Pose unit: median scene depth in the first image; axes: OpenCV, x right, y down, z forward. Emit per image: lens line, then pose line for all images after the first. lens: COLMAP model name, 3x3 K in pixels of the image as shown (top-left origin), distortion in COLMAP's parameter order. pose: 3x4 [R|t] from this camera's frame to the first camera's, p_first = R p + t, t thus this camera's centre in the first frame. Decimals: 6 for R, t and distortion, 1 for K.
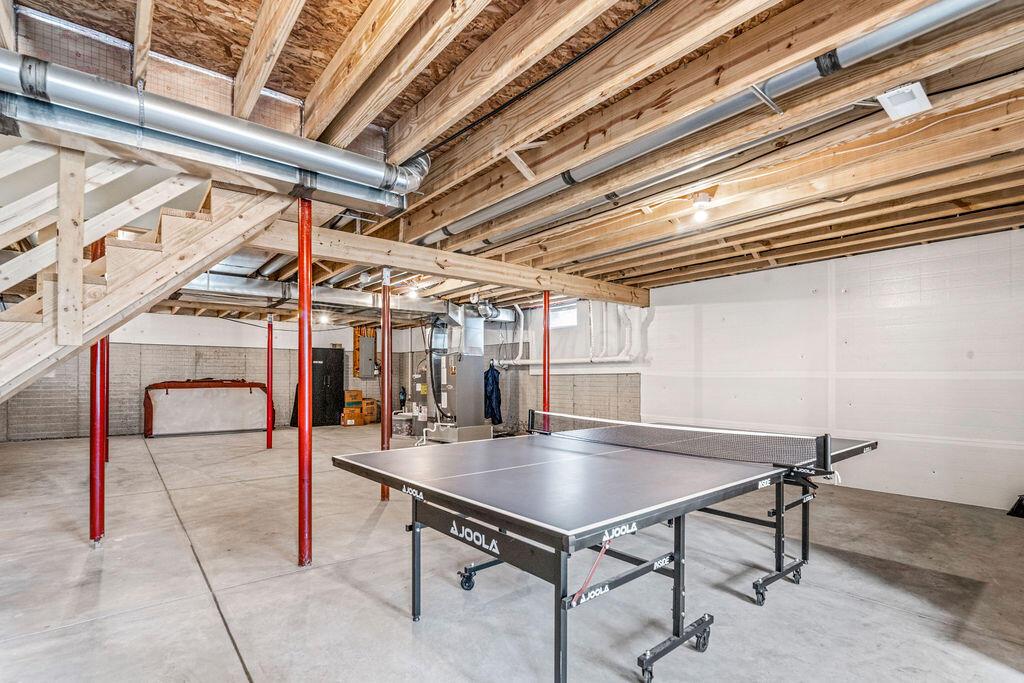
lens RADIAL K [[485.8, 0, 509.4], [0, 485.8, 371.2], [0, 0, 1]] dist [-0.000018, 0.000114]
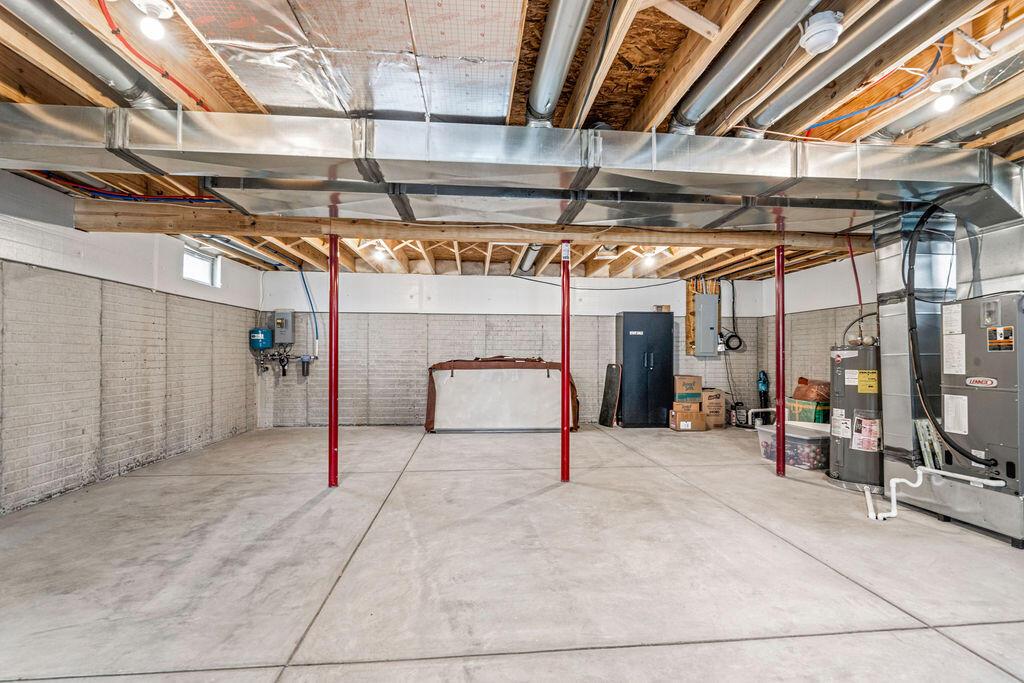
lens RADIAL K [[473.6, 0, 513.8], [0, 473.6, 342.1], [0, 0, 1]] dist [-0.005922, -0.000529]
pose [[0.824820, -0.011881, -0.565271, -0.190754], [0.003869, 0.999874, -0.015370, 0.004098], [0.565382, 0.010491, 0.824762, 0.423484]]
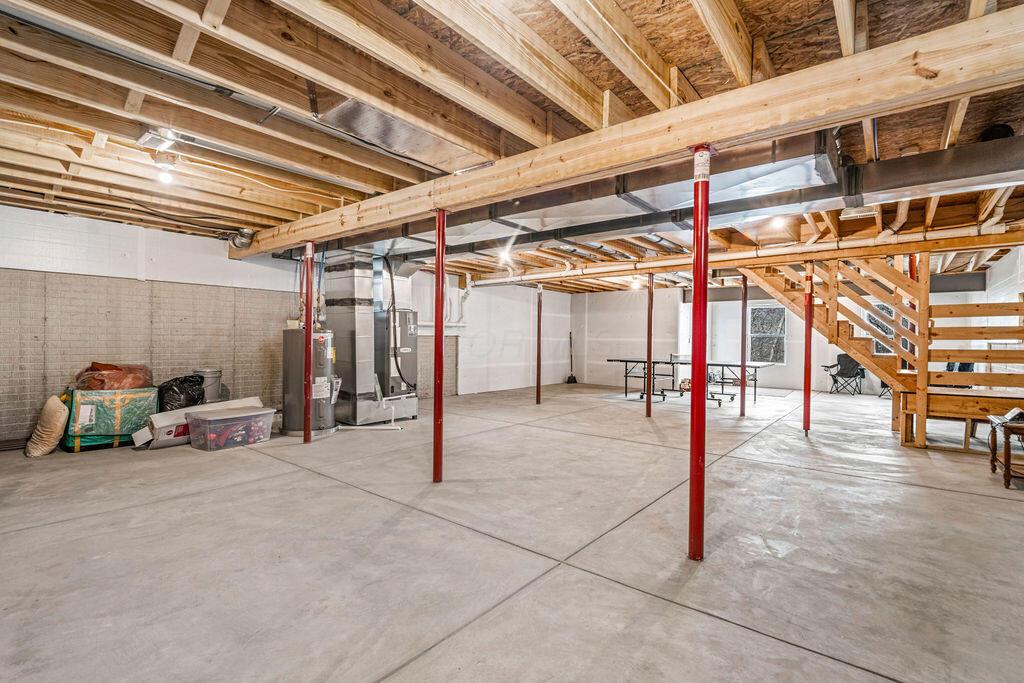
lens RADIAL K [[473.6, 0, 513.8], [0, 473.6, 342.1], [0, 0, 1]] dist [-0.005922, -0.000529]
pose [[-0.196057, -0.009321, 0.980548, -0.855570], [-0.025283, 0.999670, 0.004447, 0.008973], [-0.980267, -0.023919, -0.196228, 0.872564]]
